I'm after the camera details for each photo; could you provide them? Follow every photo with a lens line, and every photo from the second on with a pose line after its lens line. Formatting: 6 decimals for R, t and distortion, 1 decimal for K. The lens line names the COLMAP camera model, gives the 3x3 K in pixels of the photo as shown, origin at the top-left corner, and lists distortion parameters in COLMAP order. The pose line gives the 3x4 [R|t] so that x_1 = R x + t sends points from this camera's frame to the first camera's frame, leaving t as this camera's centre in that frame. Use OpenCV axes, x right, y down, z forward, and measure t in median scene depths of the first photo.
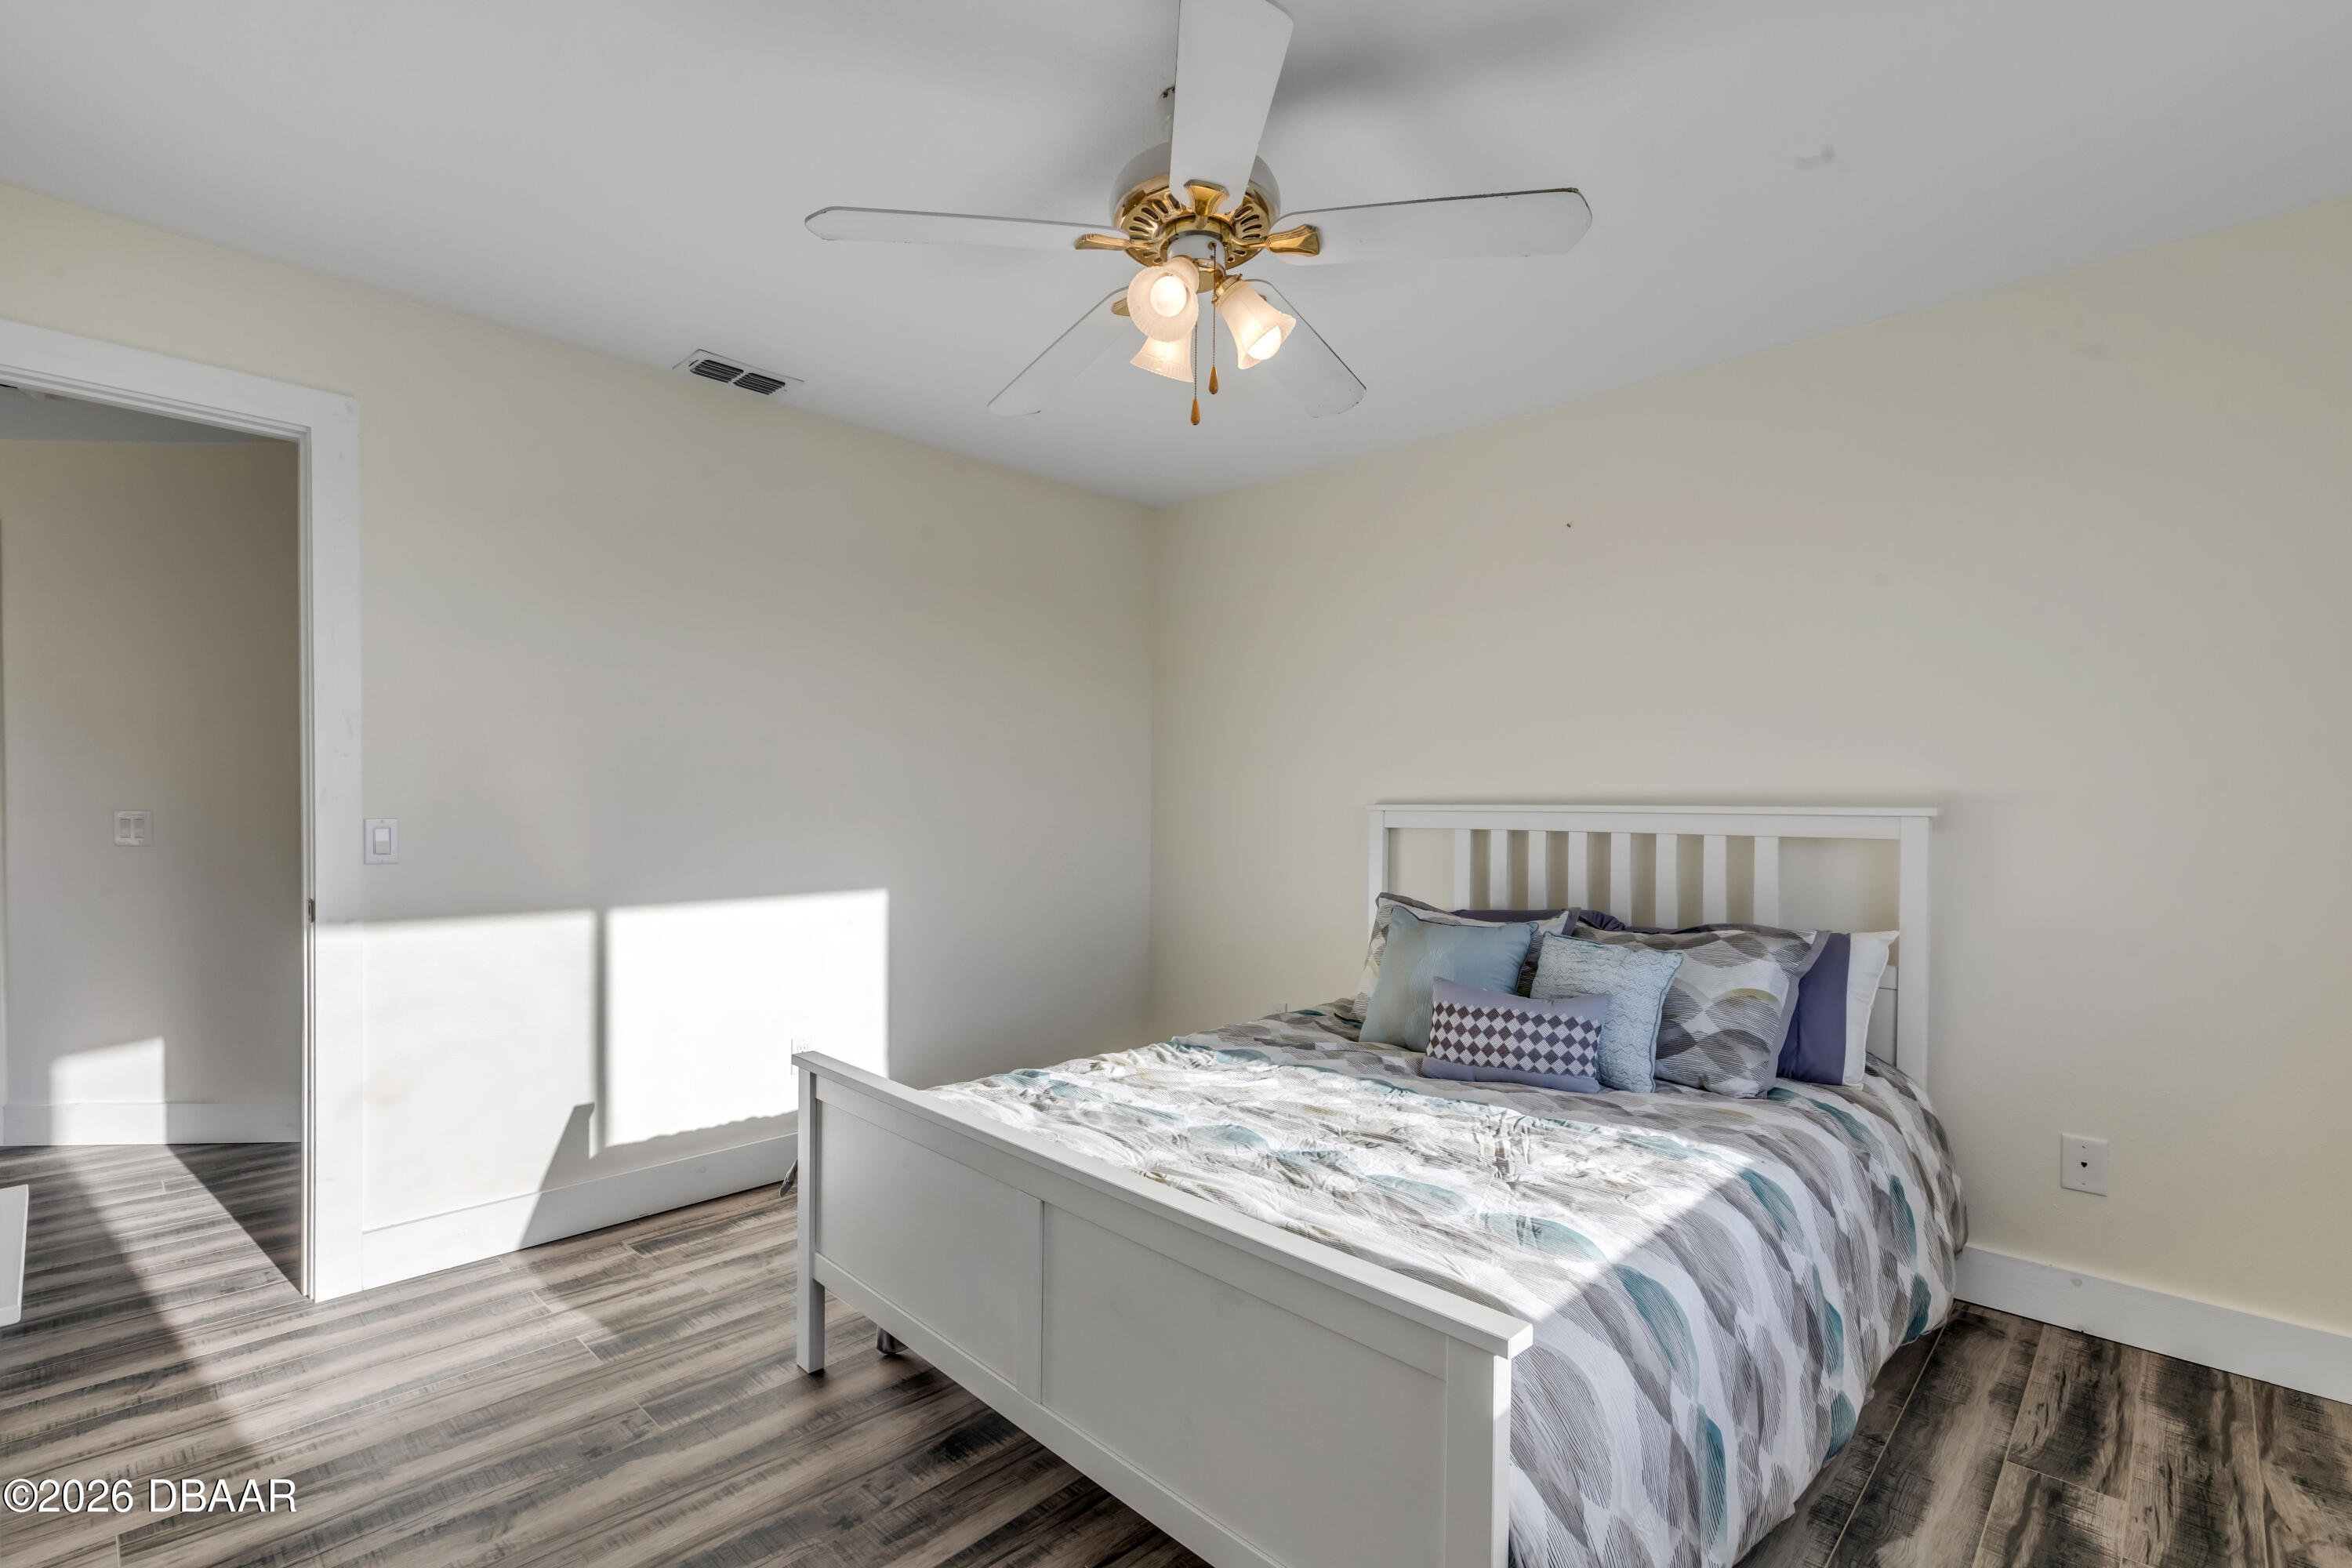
lens RADIAL K [[1085.2, 0, 1184.7], [0, 1085.2, 806.7], [0, 0, 1]] dist [0.002216, 0.000314]
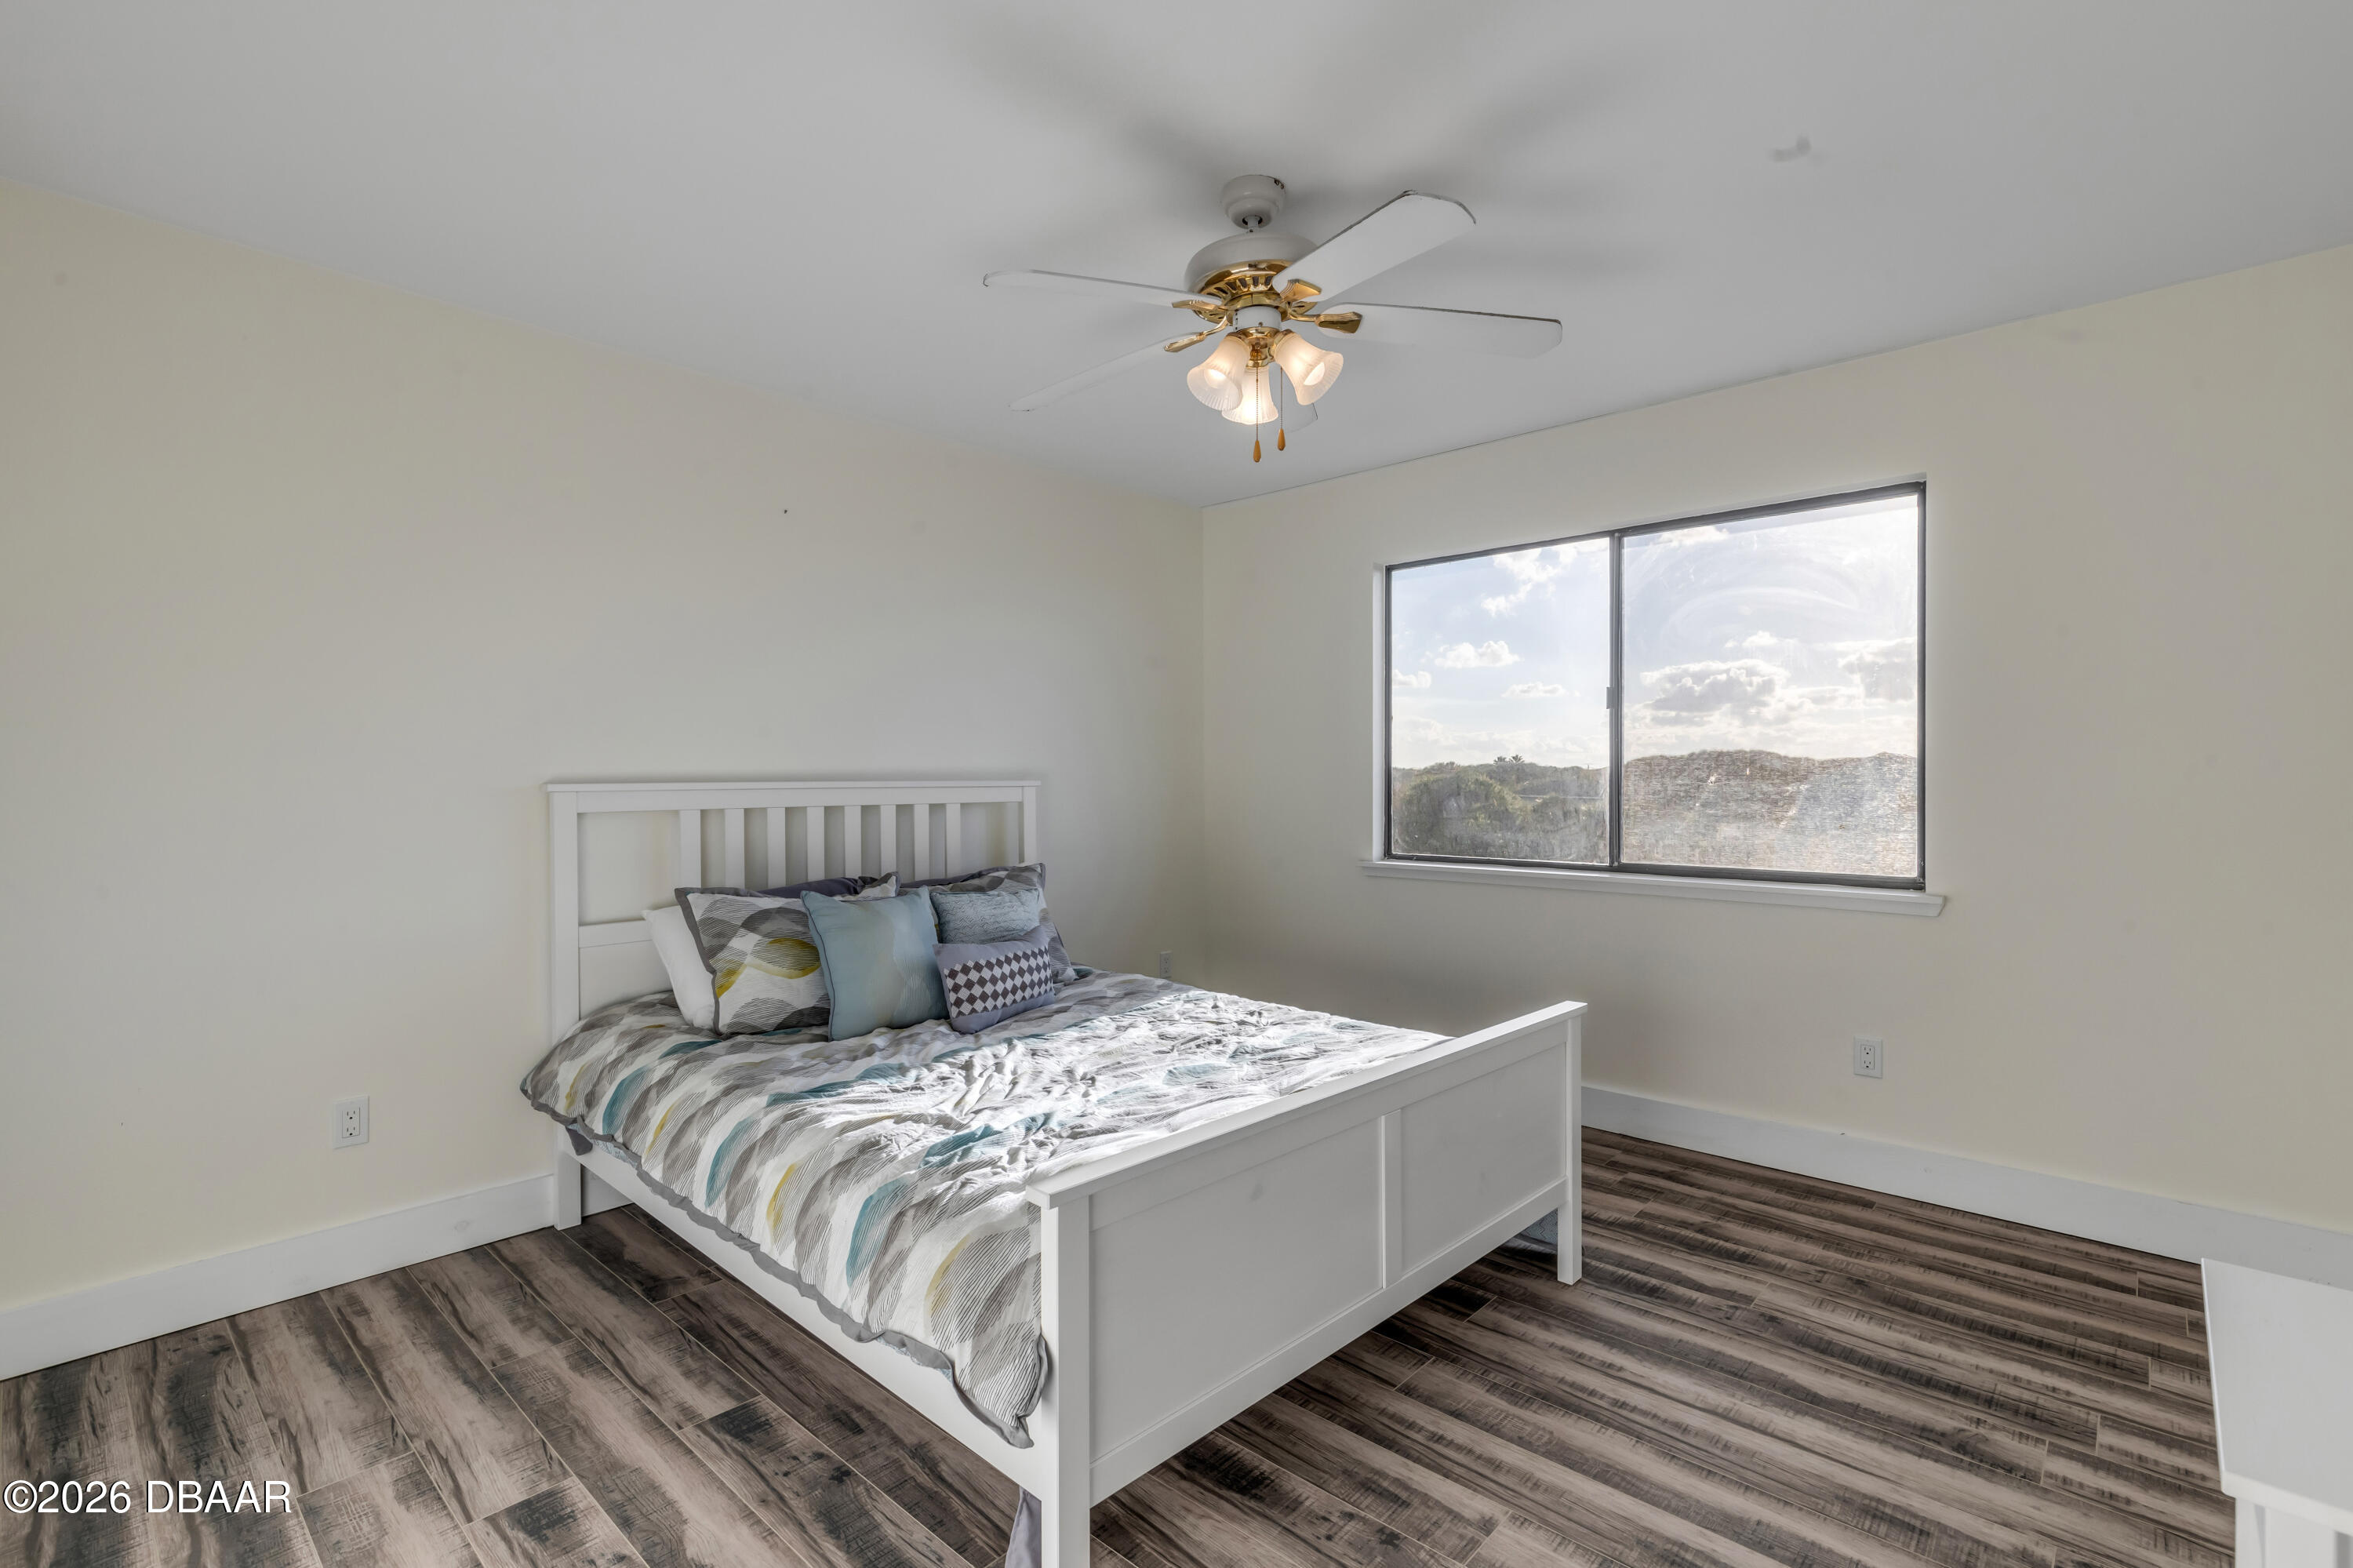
lens RADIAL K [[1085.7, 0, 1175.2], [0, 1085.7, 775.4], [0, 0, 1]] dist [0.002216, 0.000314]
pose [[-0.035837, -0.003753, 0.999351, -0.904290], [0.006585, 0.999970, 0.003992, -0.010463], [-0.999336, 0.006724, -0.035811, 0.877335]]
